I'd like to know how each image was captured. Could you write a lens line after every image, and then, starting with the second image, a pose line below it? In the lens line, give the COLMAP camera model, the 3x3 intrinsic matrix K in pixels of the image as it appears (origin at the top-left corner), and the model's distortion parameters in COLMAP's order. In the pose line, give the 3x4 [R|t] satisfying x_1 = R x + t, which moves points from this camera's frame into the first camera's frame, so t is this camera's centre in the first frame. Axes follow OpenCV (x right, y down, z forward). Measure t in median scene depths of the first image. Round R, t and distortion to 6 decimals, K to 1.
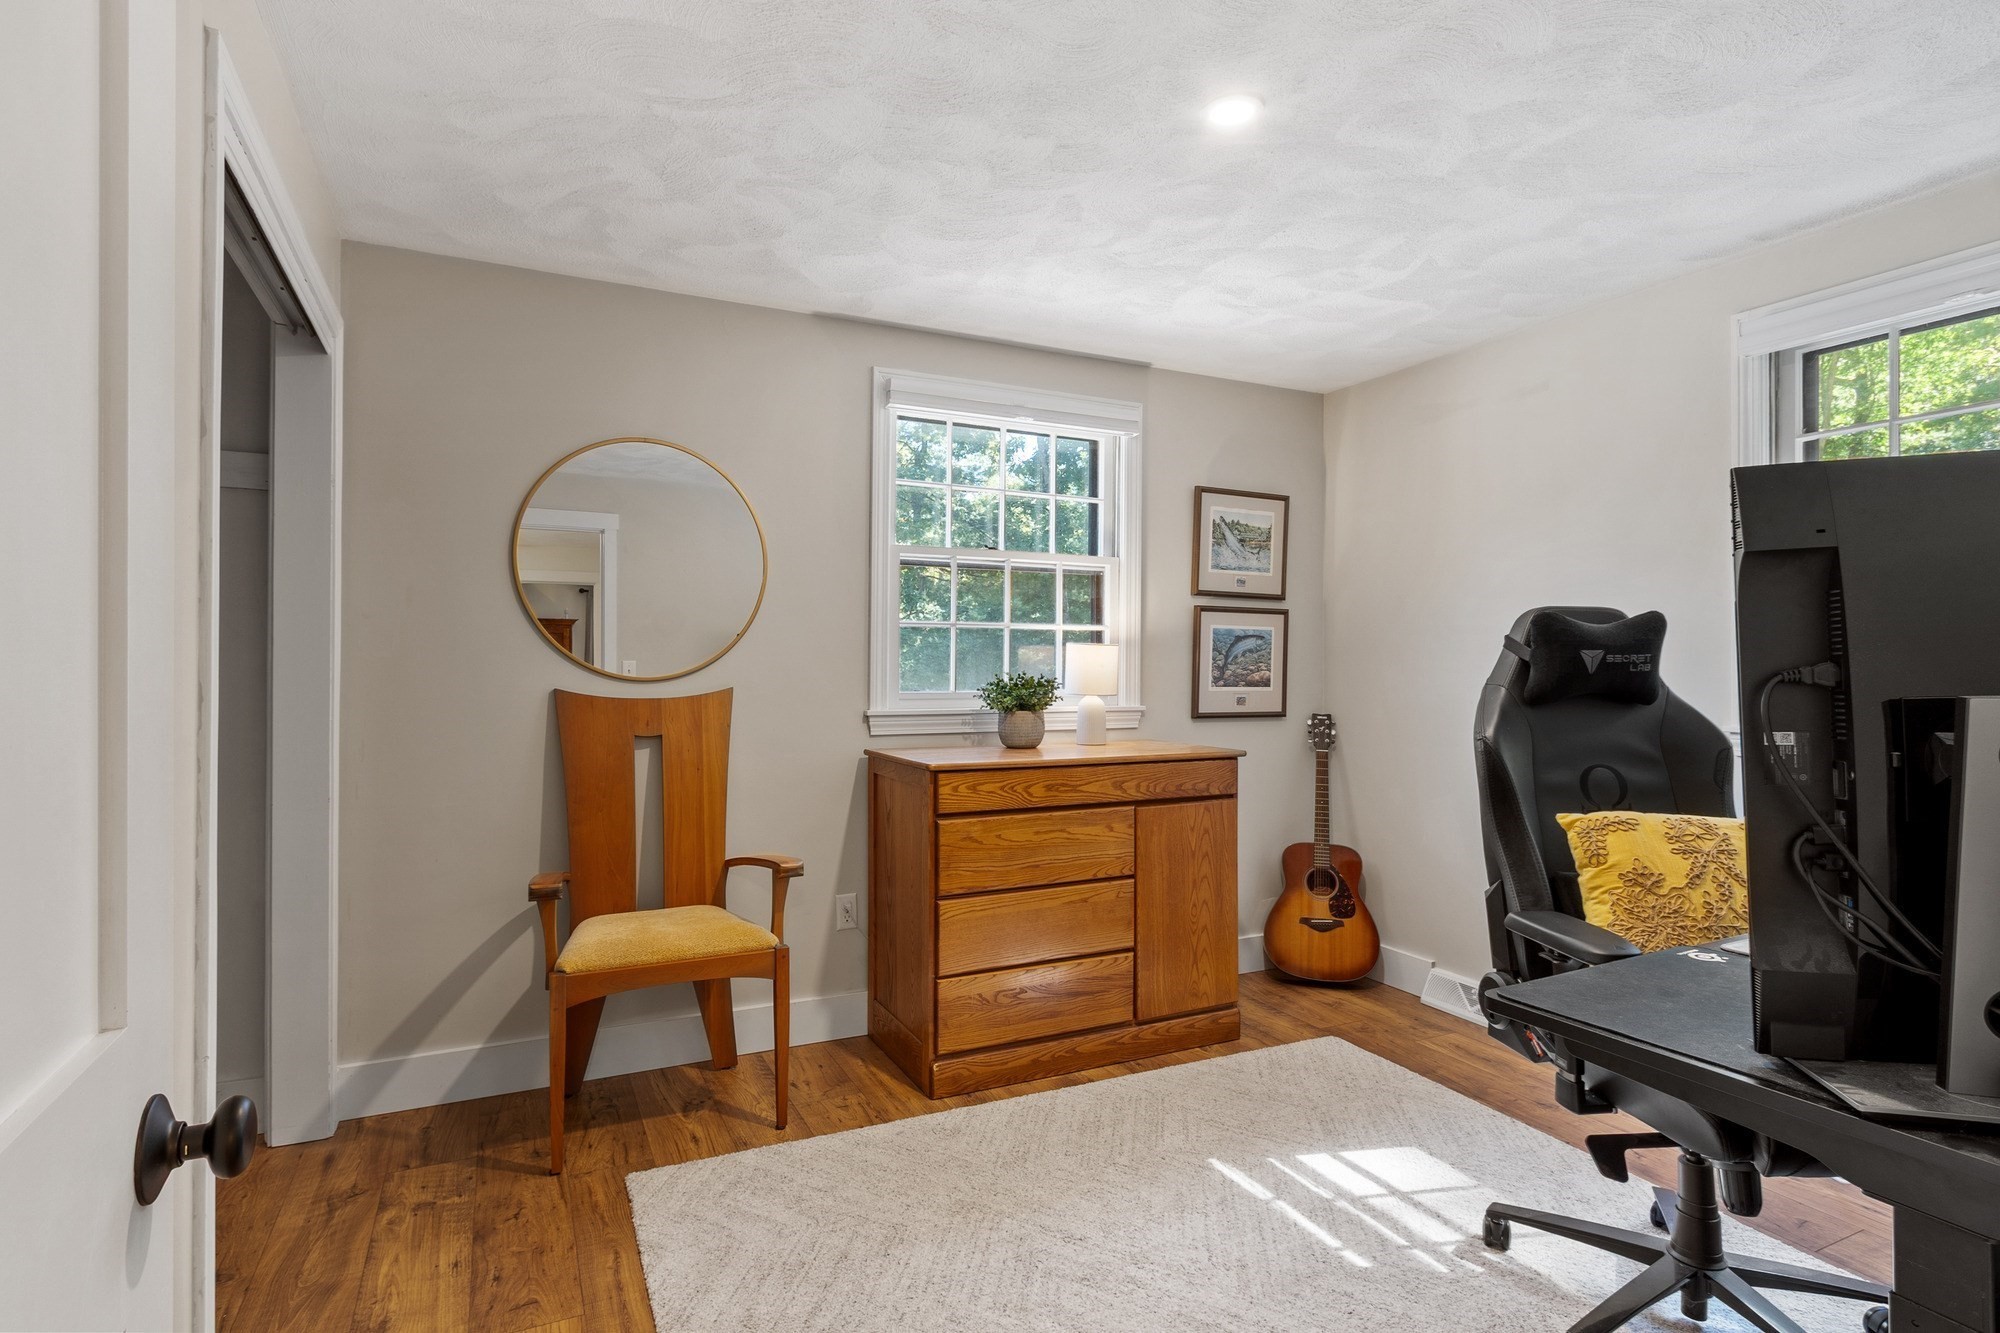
lens RADIAL K [[1010.2, 0, 987.2], [0, 1010.2, 678.9], [0, 0, 1]] dist [0.001463, -0.000117]
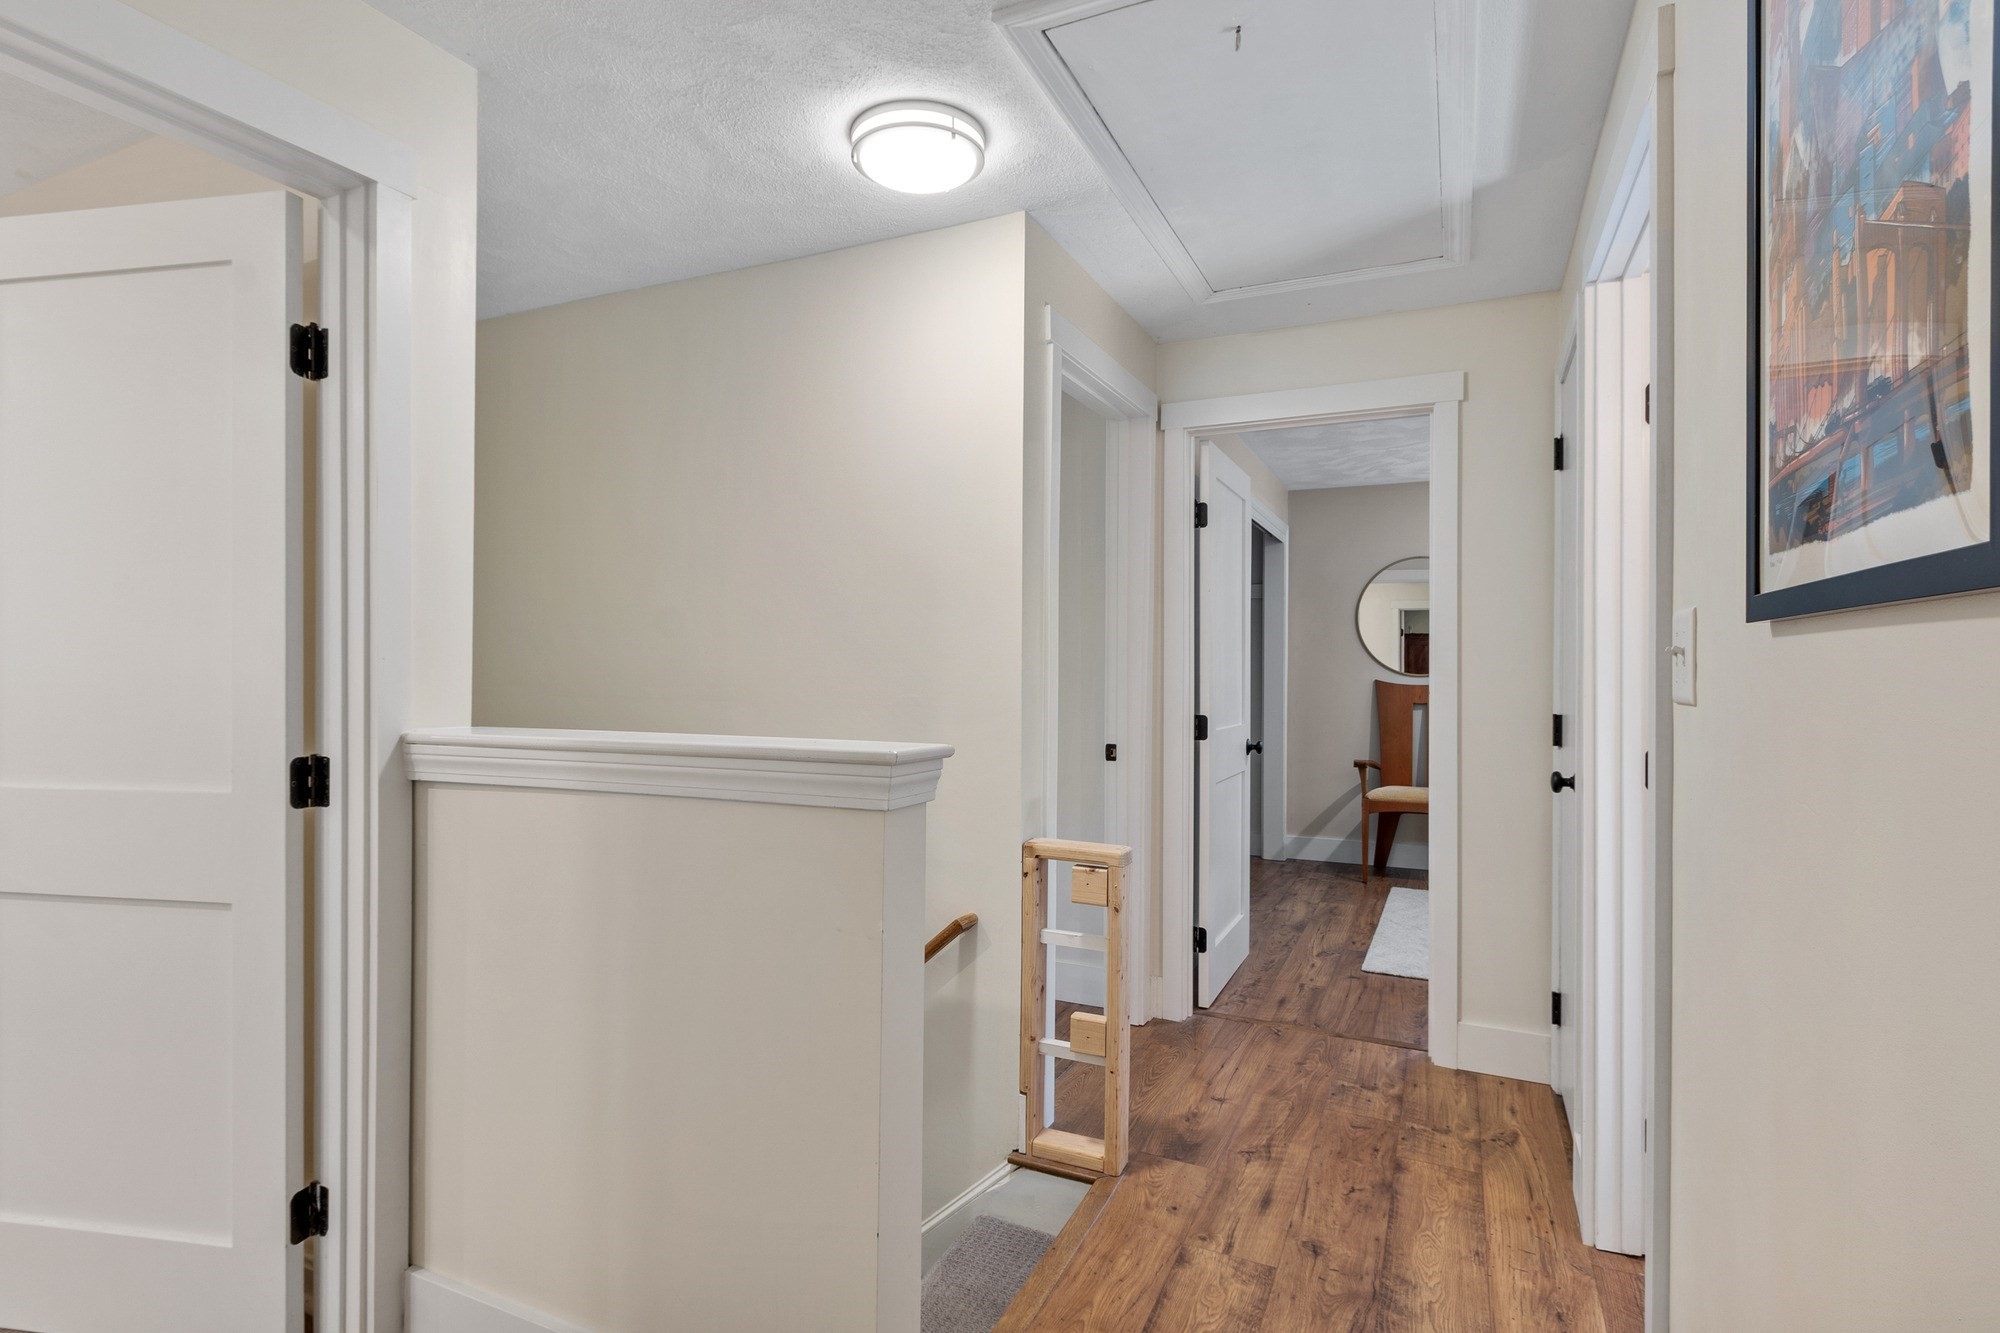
lens RADIAL K [[1010.2, 0, 987.2], [0, 1010.2, 678.9], [0, 0, 1]] dist [0.001463, -0.000117]
pose [[0.635979, 0.000919, -0.771706, 0.754955], [-0.001856, 0.999998, -0.000339, 0.010998], [0.771704, 0.001648, 0.635979, -1.073067]]
